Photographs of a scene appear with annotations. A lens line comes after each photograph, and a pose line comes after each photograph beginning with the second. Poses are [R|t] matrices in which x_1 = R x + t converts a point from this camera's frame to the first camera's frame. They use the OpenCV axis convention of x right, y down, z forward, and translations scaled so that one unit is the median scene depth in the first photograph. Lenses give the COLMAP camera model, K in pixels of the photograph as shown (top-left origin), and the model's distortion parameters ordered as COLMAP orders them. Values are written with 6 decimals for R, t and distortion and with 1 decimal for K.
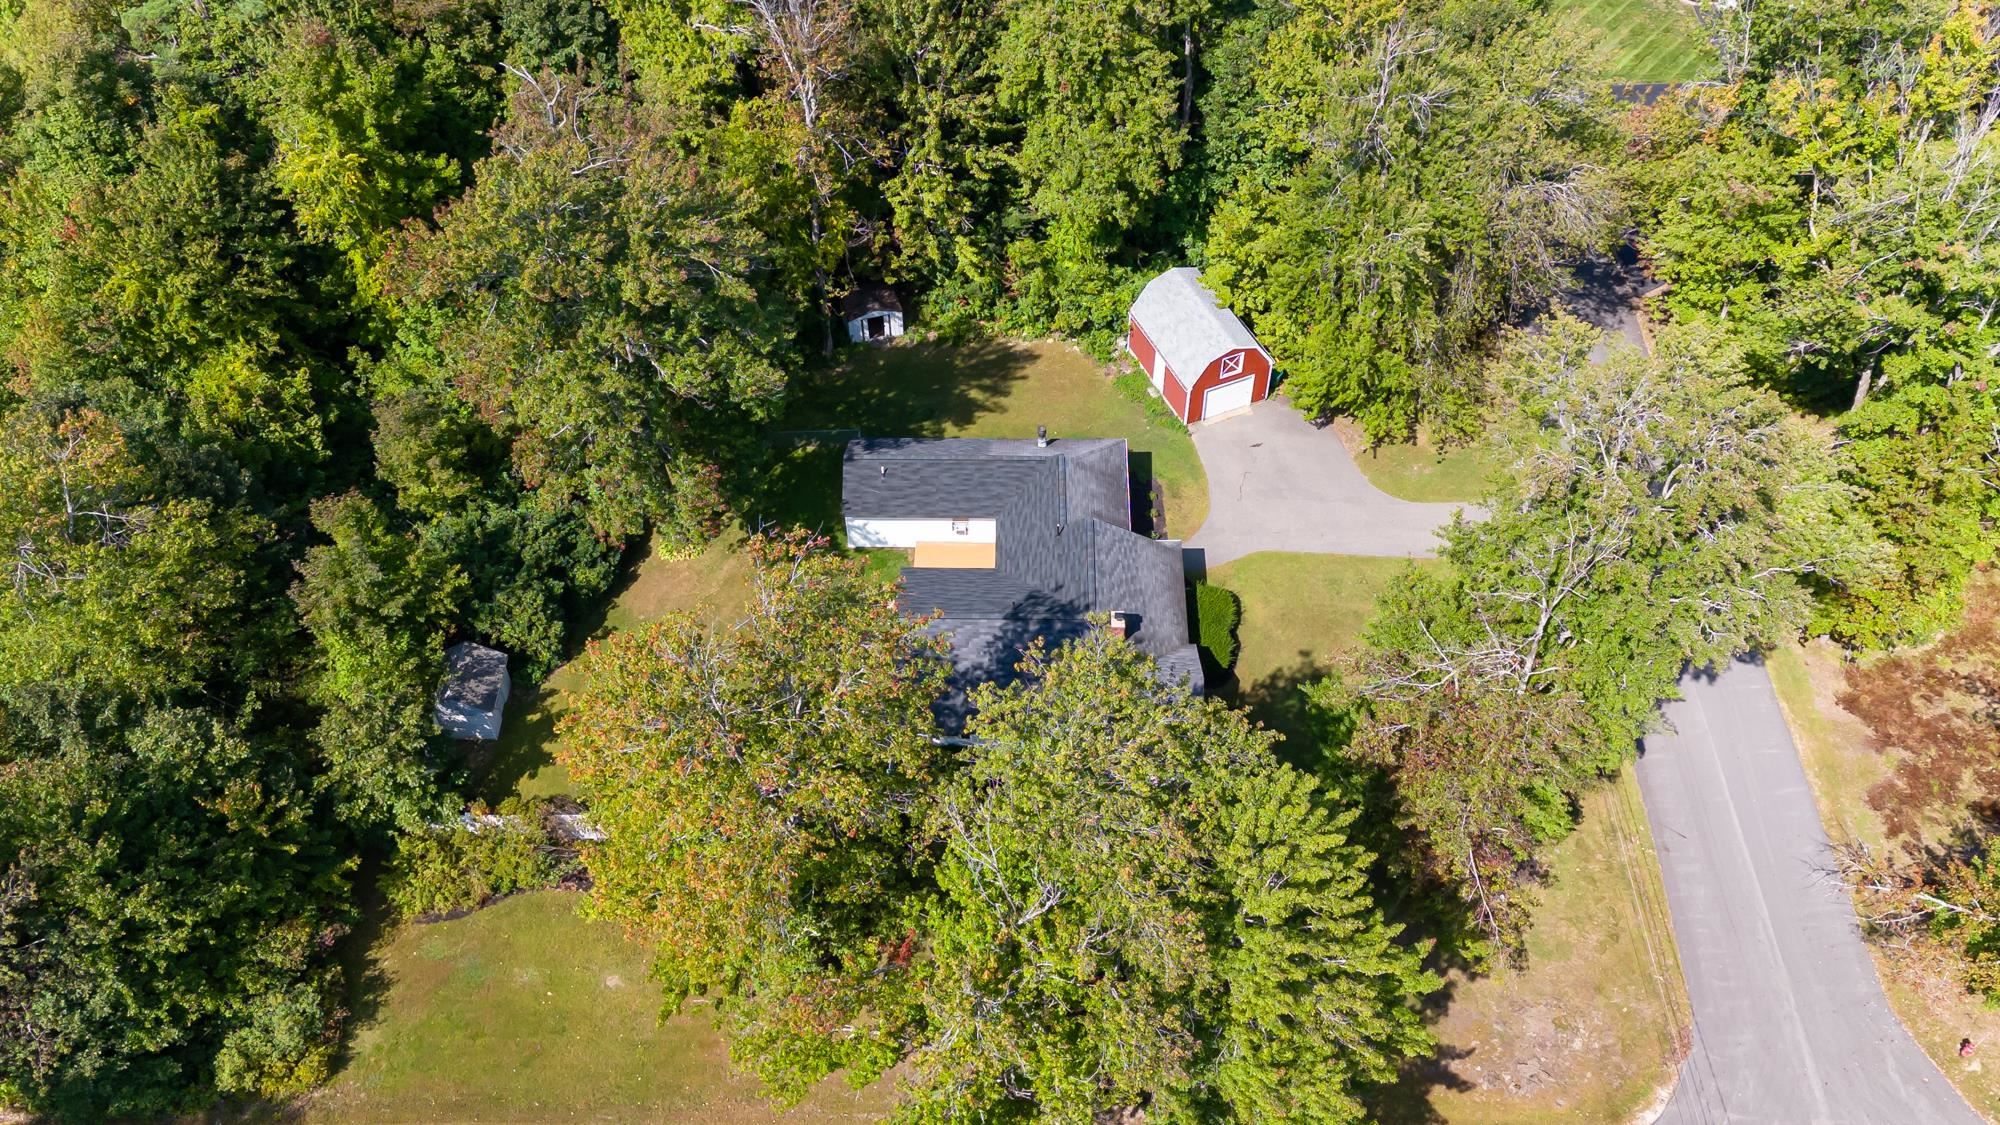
lens RADIAL K [[1592.2, 0, 1004.1], [0, 1592.2, 582.6], [0, 0, 1]] dist [0.056695, -0.000670]
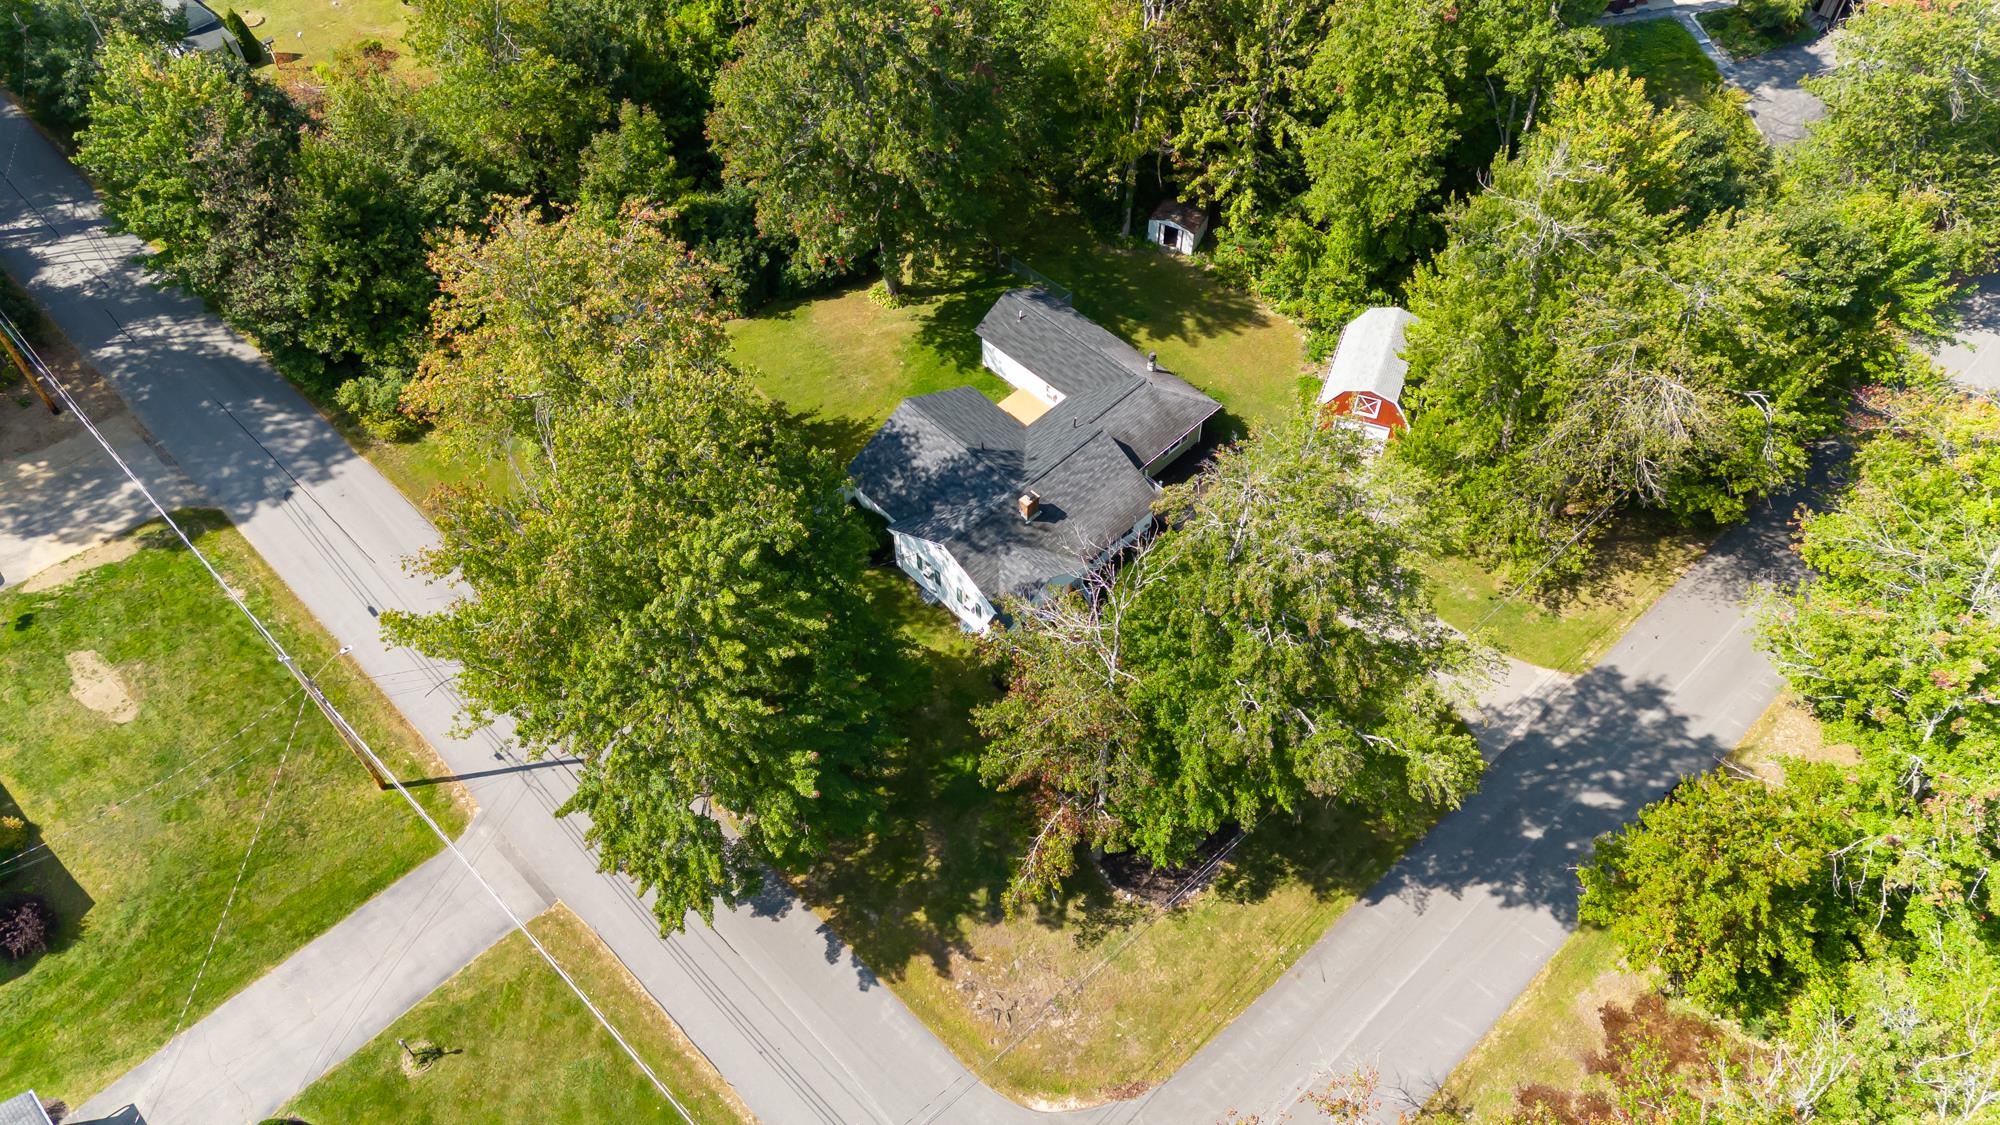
lens RADIAL K [[1450.4, 0, 999.0], [0, 1450.4, 553.9], [0, 0, 1]] dist [0.057030, -0.006370]
pose [[0.712997, 0.545859, -0.440083, 0.462252], [-0.532086, 0.829975, 0.167410, -0.091665], [0.456640, 0.114799, 0.882214, 0.068549]]
